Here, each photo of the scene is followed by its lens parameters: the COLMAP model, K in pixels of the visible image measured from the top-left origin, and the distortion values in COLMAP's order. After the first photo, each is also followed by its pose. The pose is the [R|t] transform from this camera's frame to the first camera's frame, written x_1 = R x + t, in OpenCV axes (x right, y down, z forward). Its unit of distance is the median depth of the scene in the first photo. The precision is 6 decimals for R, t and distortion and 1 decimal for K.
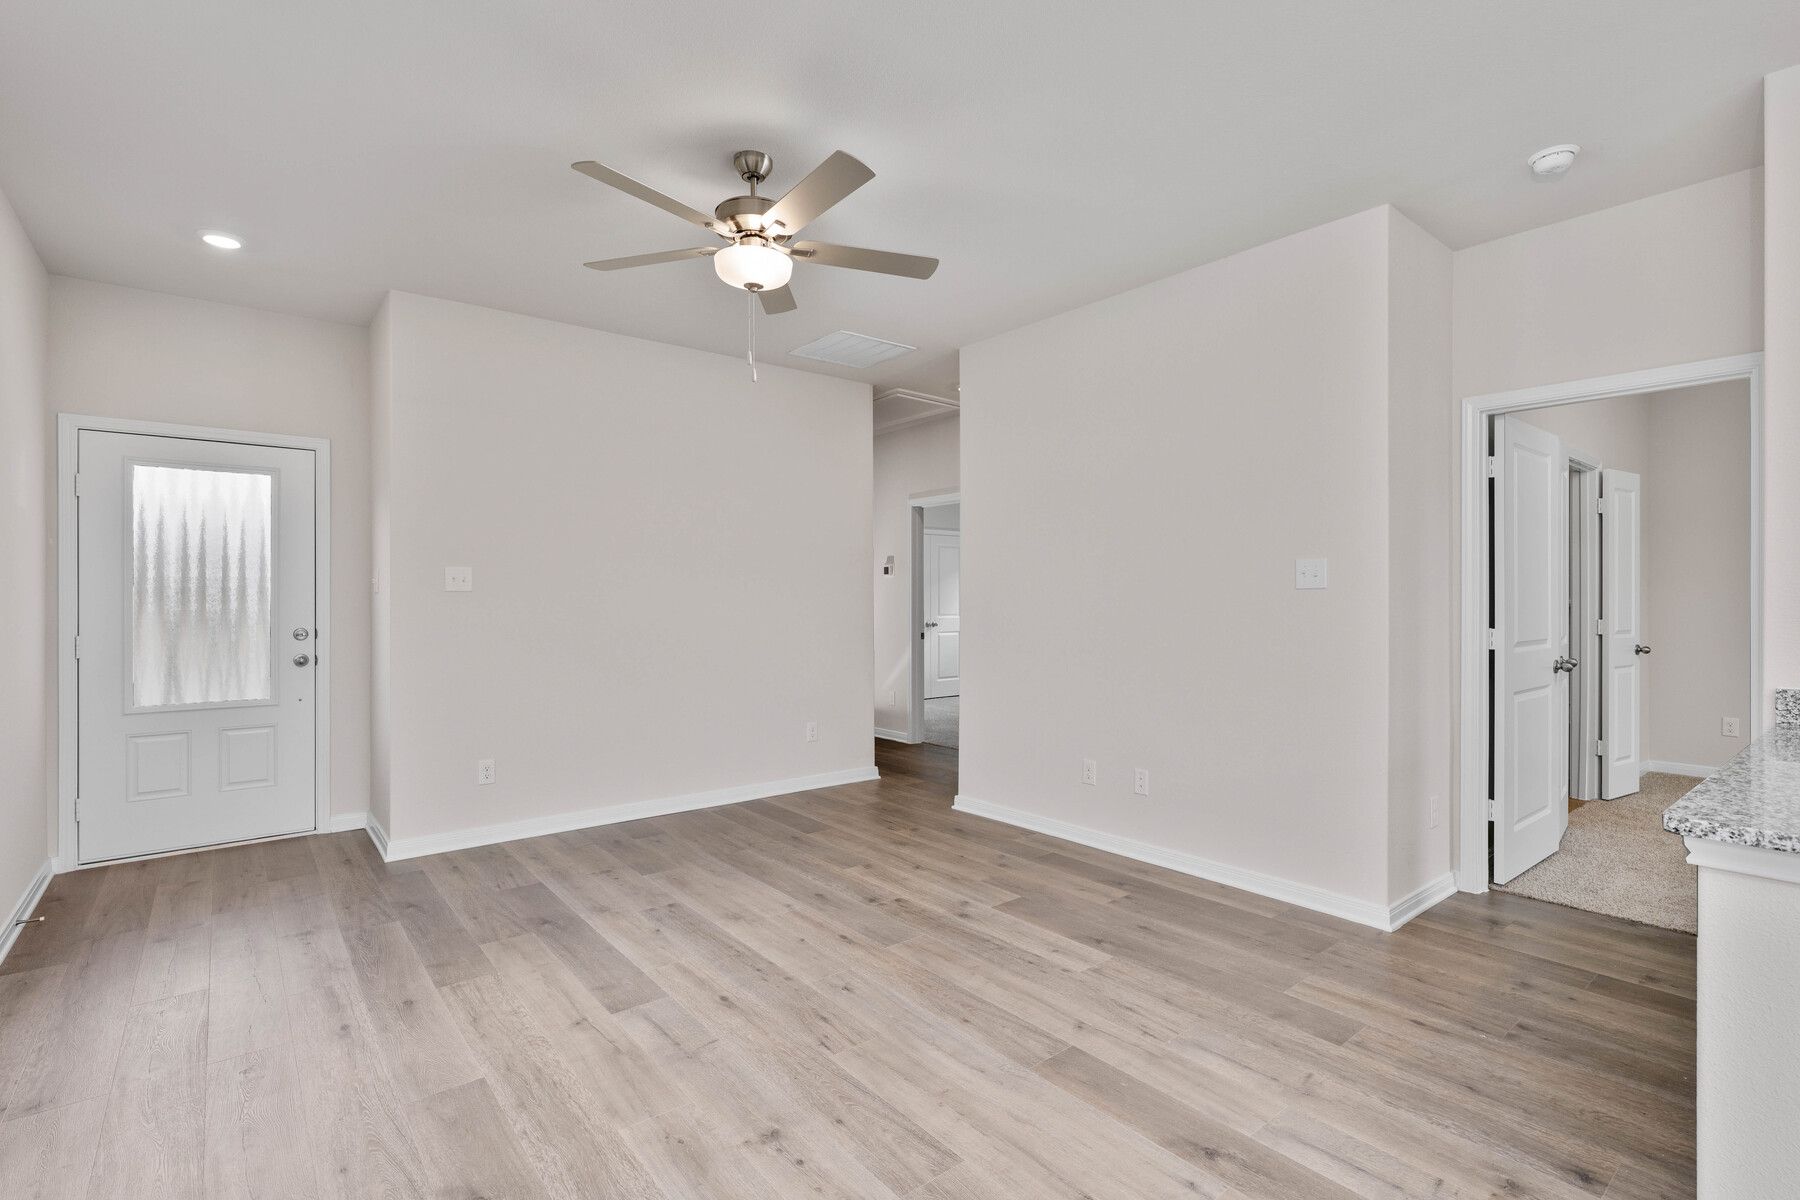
lens RADIAL K [[832.2, 0, 894.1], [0, 832.2, 601.6], [0, 0, 1]] dist [-0.000183, -0.000048]
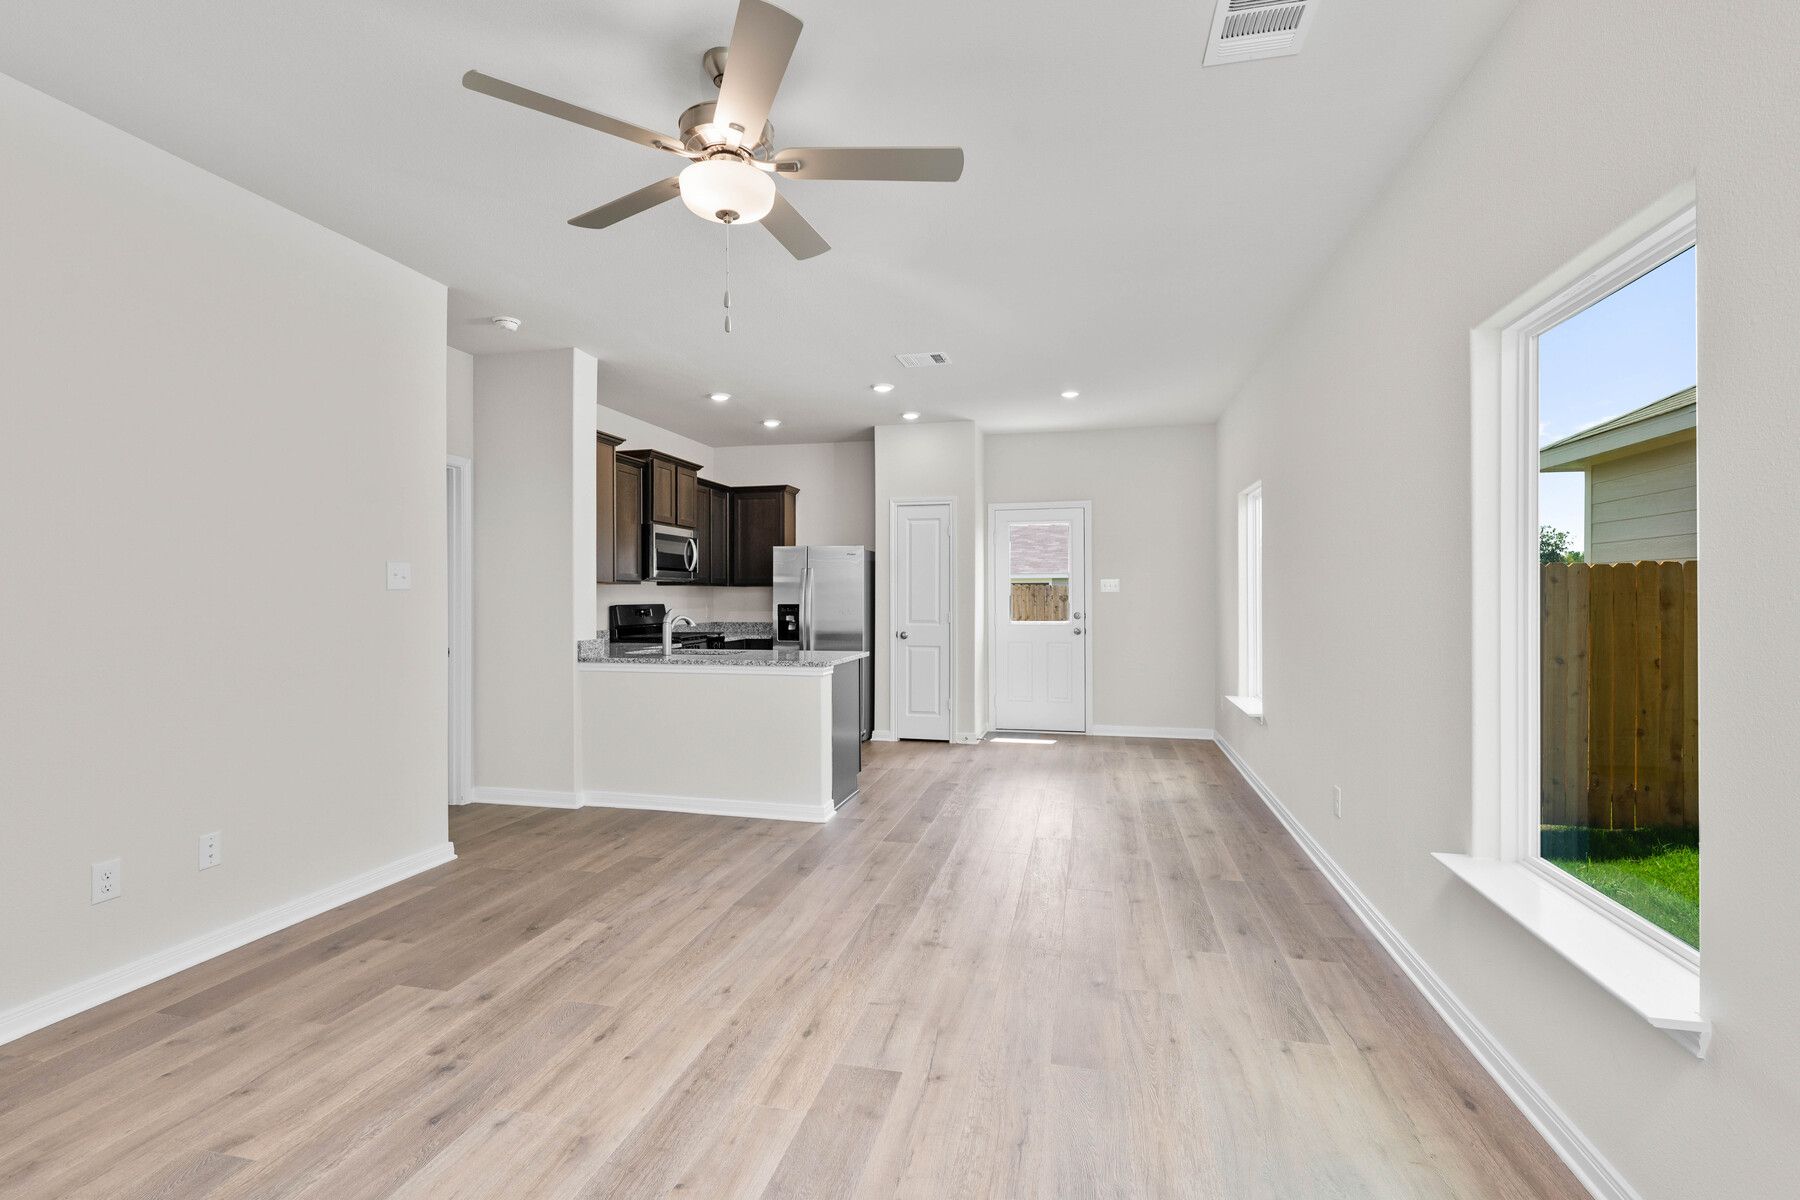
lens RADIAL K [[832.2, 0, 894.1], [0, 832.2, 601.6], [0, 0, 1]] dist [-0.000183, -0.000048]
pose [[-0.610789, -0.002166, 0.791790, -0.842209], [0.005212, 0.999964, 0.006757, -0.004194], [-0.791776, 0.008253, -0.610756, 1.261489]]
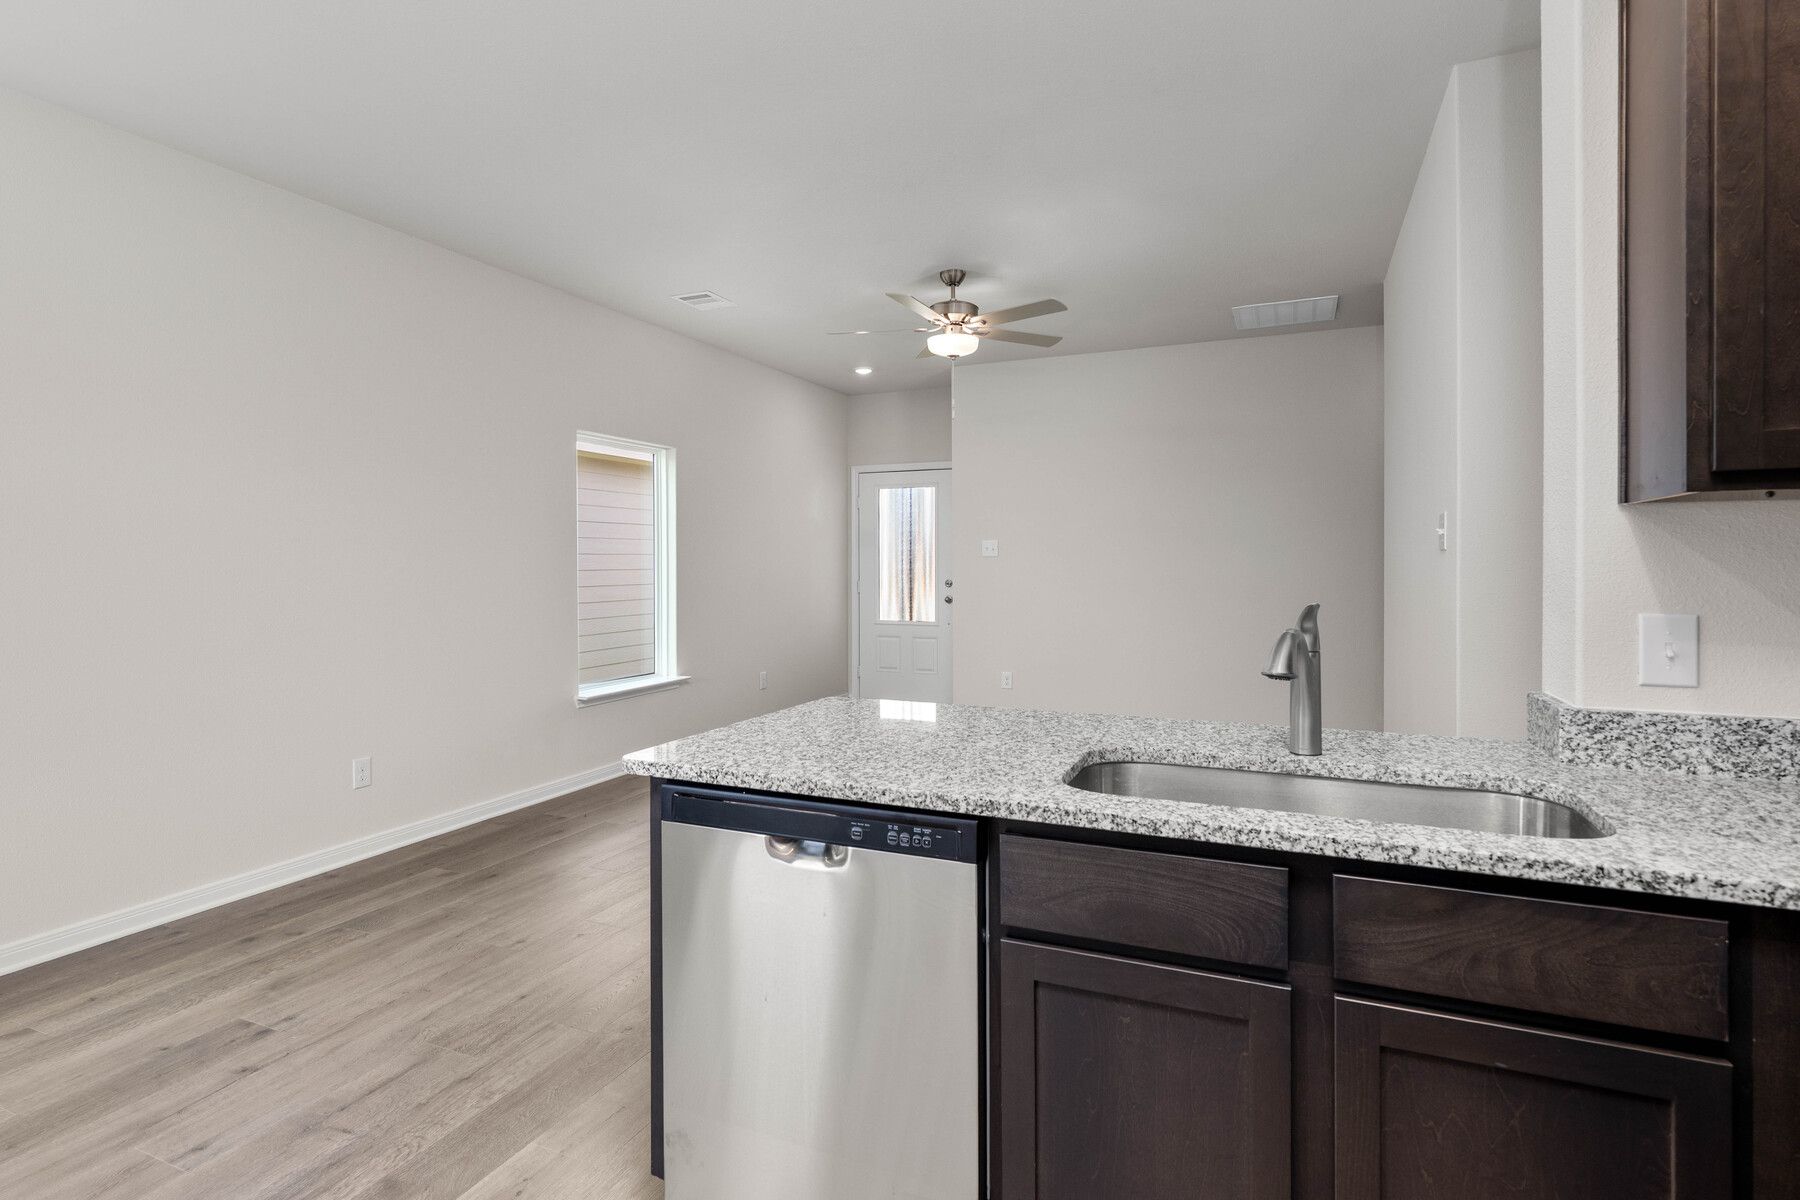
lens RADIAL K [[922.0, 0, 863.1], [0, 922.0, 564.5], [0, 0, 1]] dist [0.012775, -0.000285]
pose [[0.438265, 0.002533, -0.898842, 1.156457], [0.000328, 0.999996, 0.002978, -0.001895], [0.898846, -0.001600, 0.438263, 0.112246]]
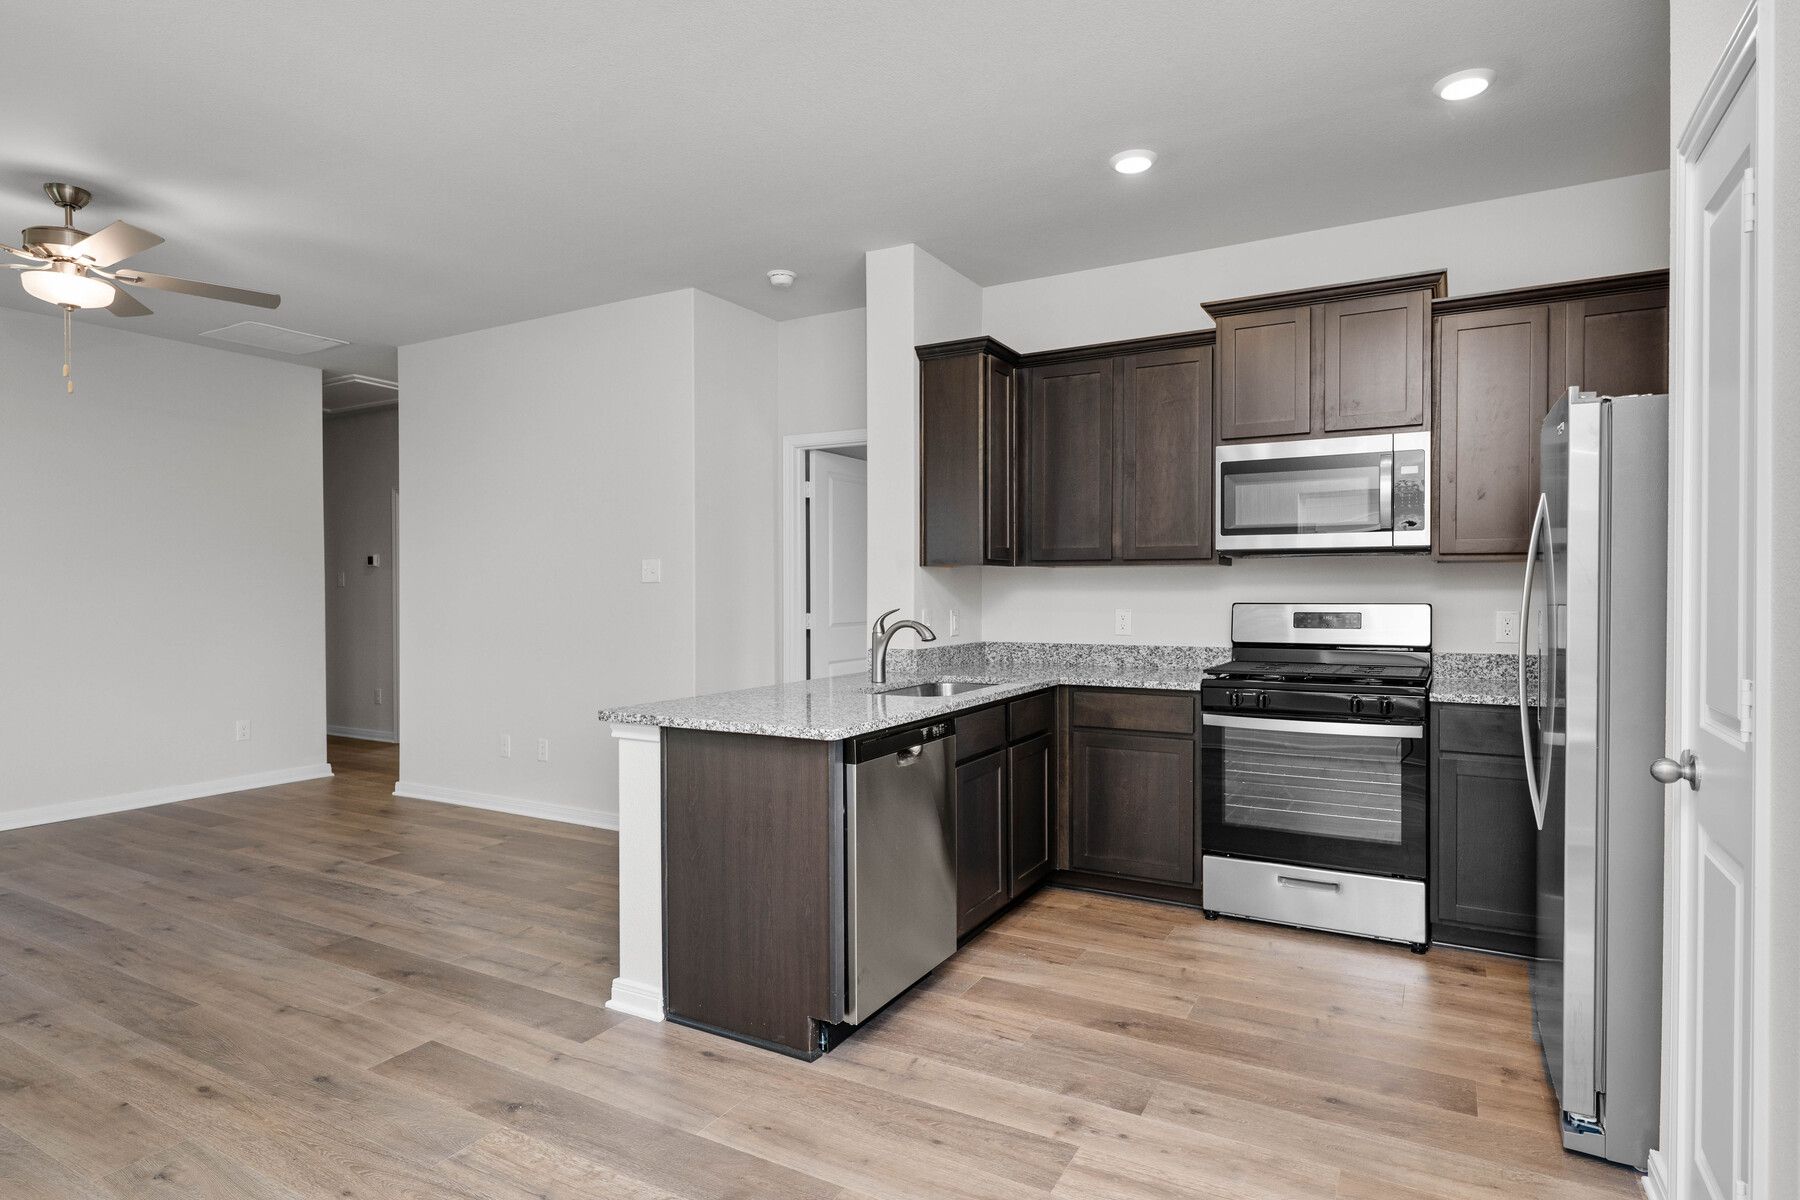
lens RADIAL K [[959.6, 0, 909.0], [0, 959.6, 597.9], [0, 0, 1]] dist [-0.003320, 0.000634]
pose [[0.926652, -0.002603, 0.375911, 0.345811], [0.000741, 0.999987, 0.005099, 0.000879], [-0.375919, -0.004447, 0.926642, -0.533225]]
